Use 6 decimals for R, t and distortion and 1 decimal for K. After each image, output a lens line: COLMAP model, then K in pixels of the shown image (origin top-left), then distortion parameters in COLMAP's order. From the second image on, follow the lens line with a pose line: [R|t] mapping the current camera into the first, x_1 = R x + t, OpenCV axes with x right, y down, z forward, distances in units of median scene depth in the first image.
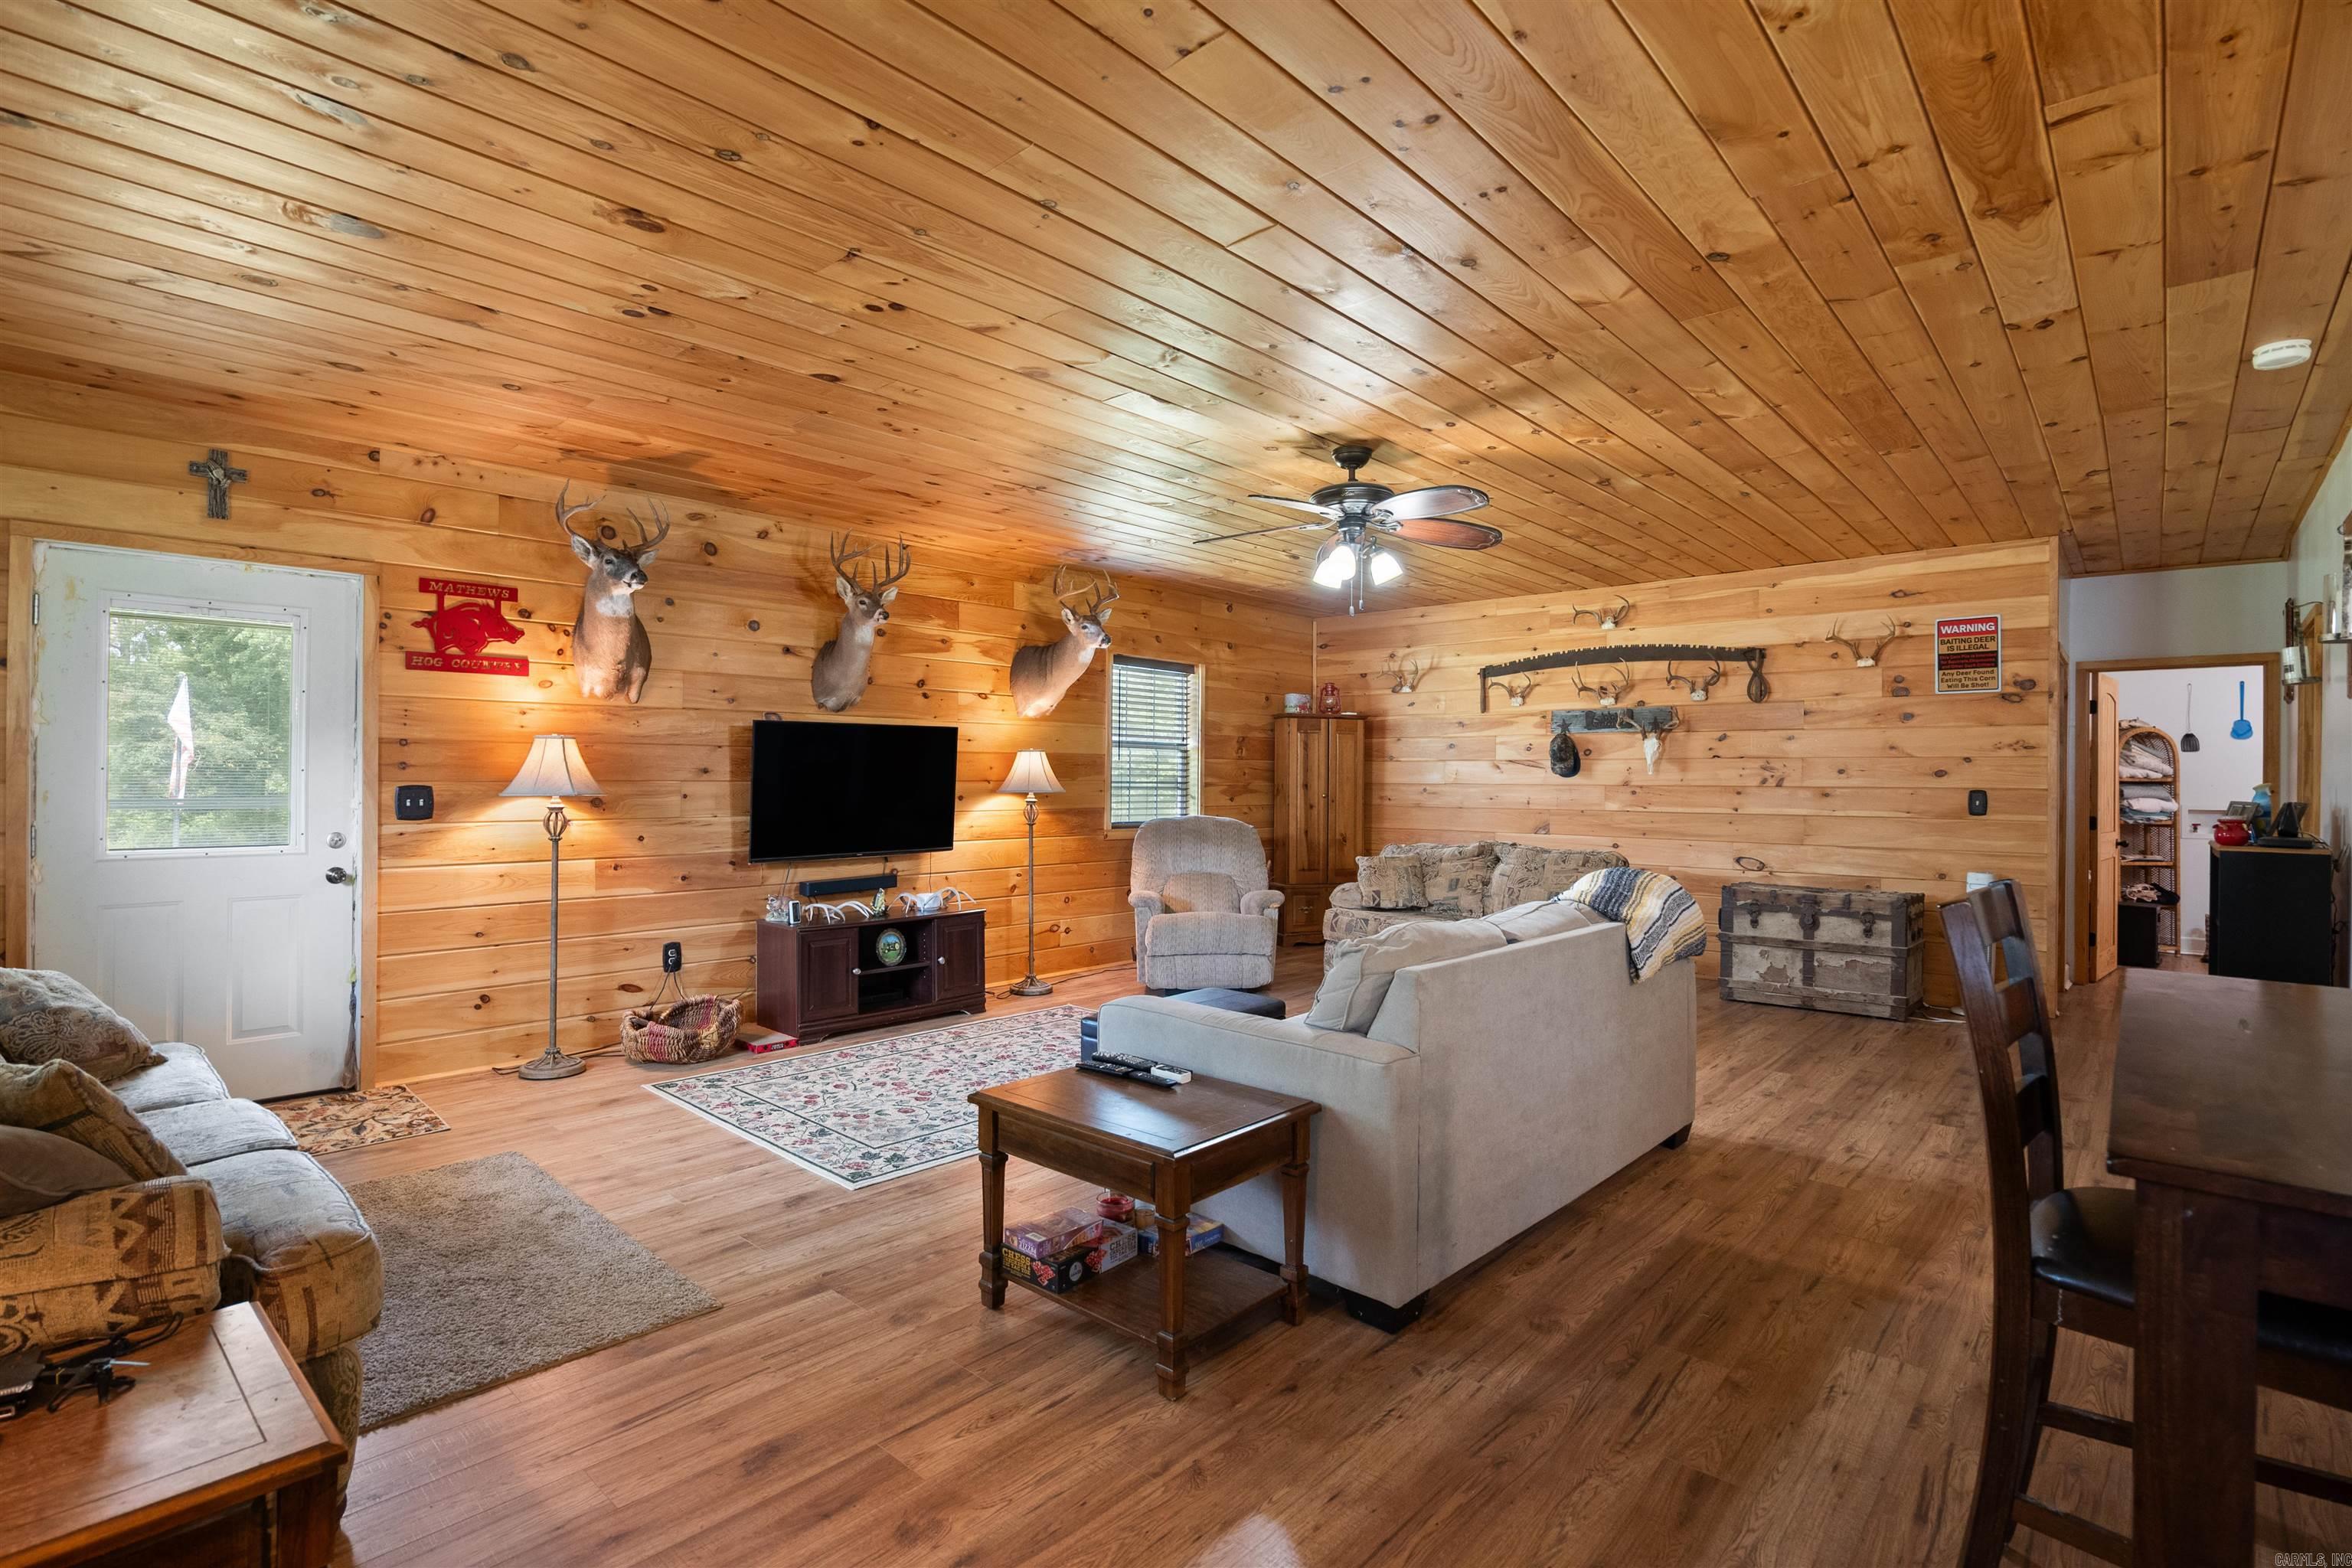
lens RADIAL K [[1108.5, 0, 1168.0], [0, 1108.5, 776.5], [0, 0, 1]] dist [-0.032537, 0.008616]
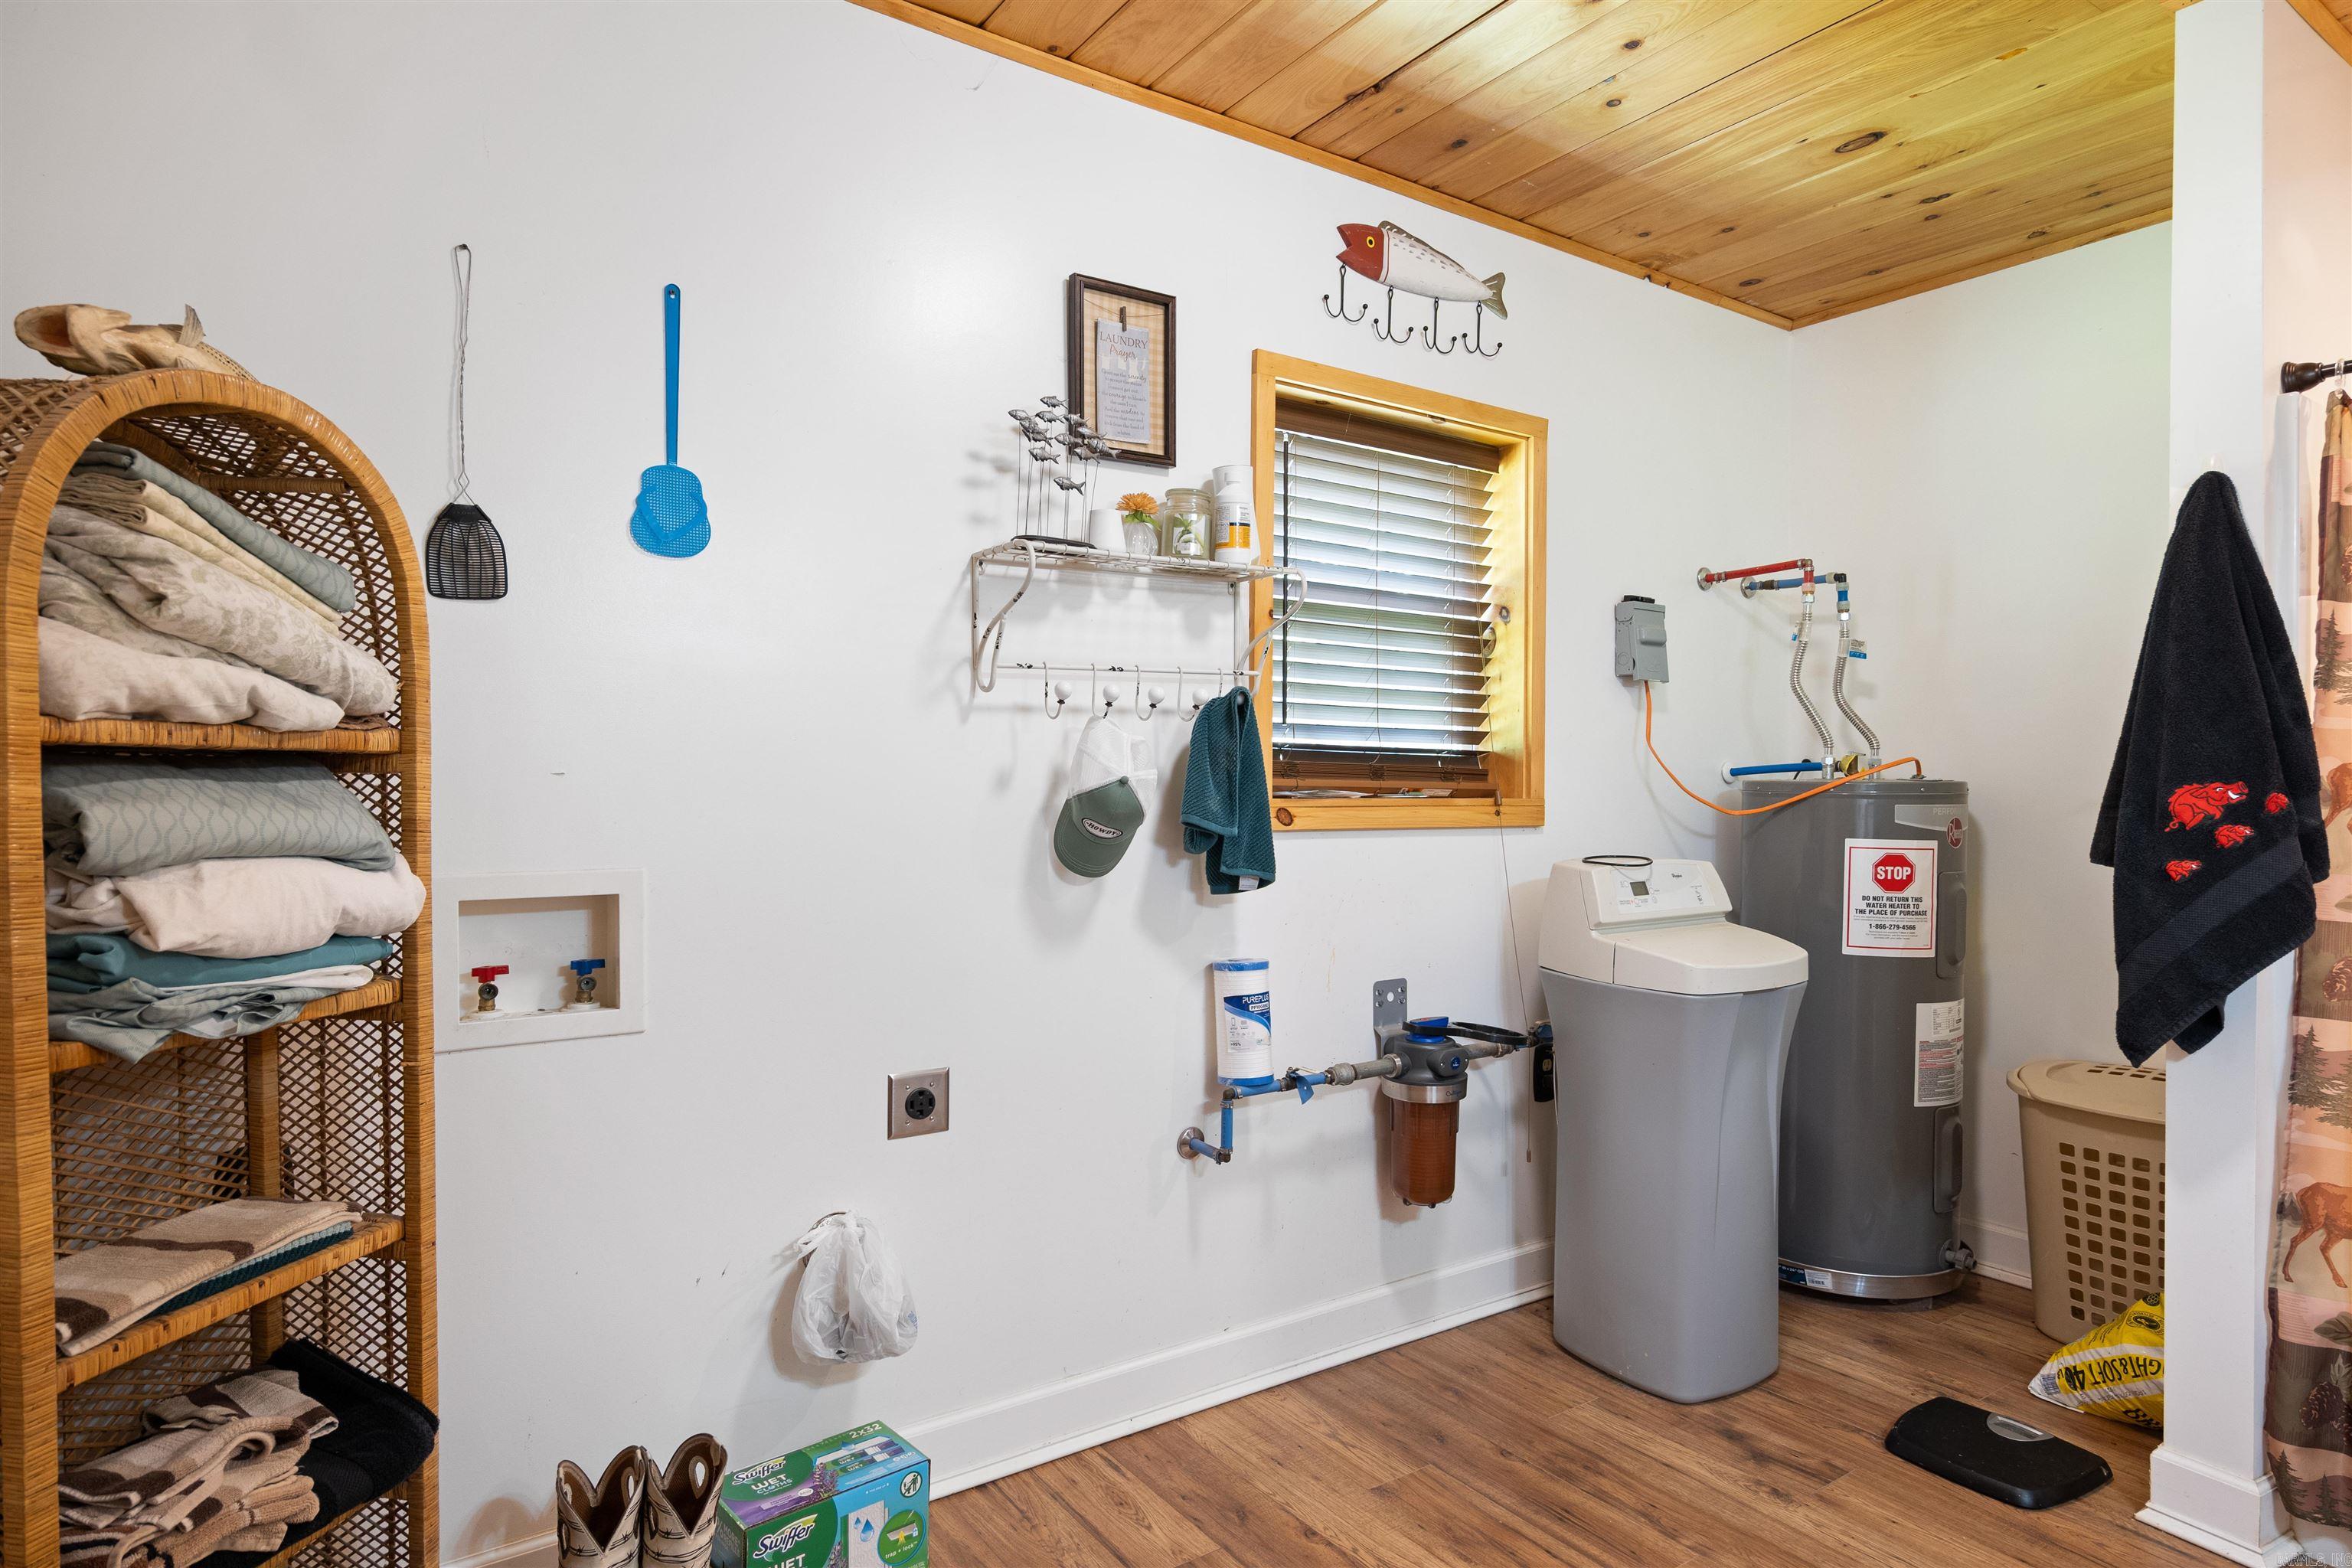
lens RADIAL K [[1295.3, 0, 1172.9], [0, 1295.3, 789.9], [0, 0, 1]] dist [0.000025, 0.000931]
pose [[0.231215, -0.011995, 0.972829, 0.756428], [-0.001500, 0.999918, 0.012686, 0.007920], [-0.972901, -0.004393, 0.231178, 0.833832]]
